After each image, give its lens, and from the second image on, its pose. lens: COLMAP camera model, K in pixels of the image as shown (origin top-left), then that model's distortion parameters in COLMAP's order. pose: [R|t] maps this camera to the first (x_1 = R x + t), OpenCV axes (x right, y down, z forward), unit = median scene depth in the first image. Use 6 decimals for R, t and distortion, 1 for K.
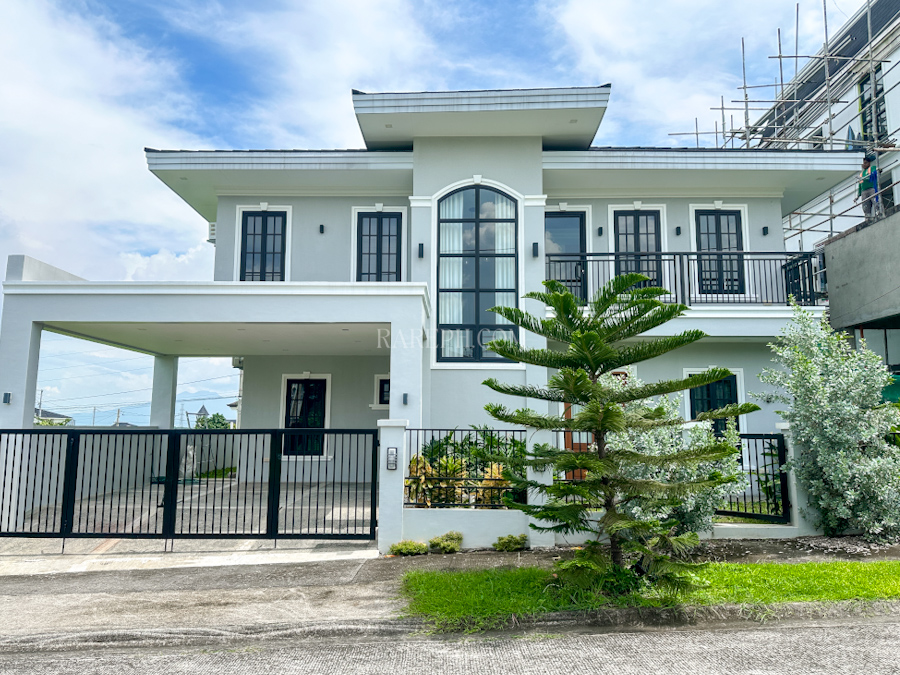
lens RADIAL K [[634.8, 0, 448.7], [0, 634.8, 339.3], [0, 0, 1]] dist [-0.005974, -0.006414]
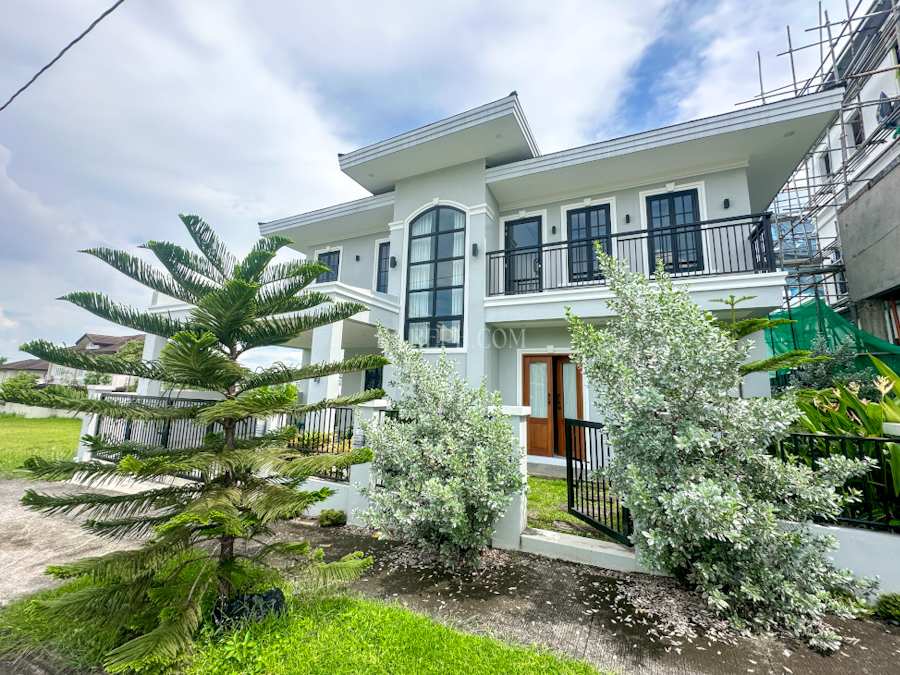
lens RADIAL K [[360.4, 0, 474.7], [0, 360.4, 323.8], [0, 0, 1]] dist [0.000905, 0.000662]
pose [[0.915250, -0.048027, -0.400014, 0.367758], [0.031999, 0.998398, -0.046656, 0.026999], [0.401614, 0.029902, 0.915321, 0.352201]]
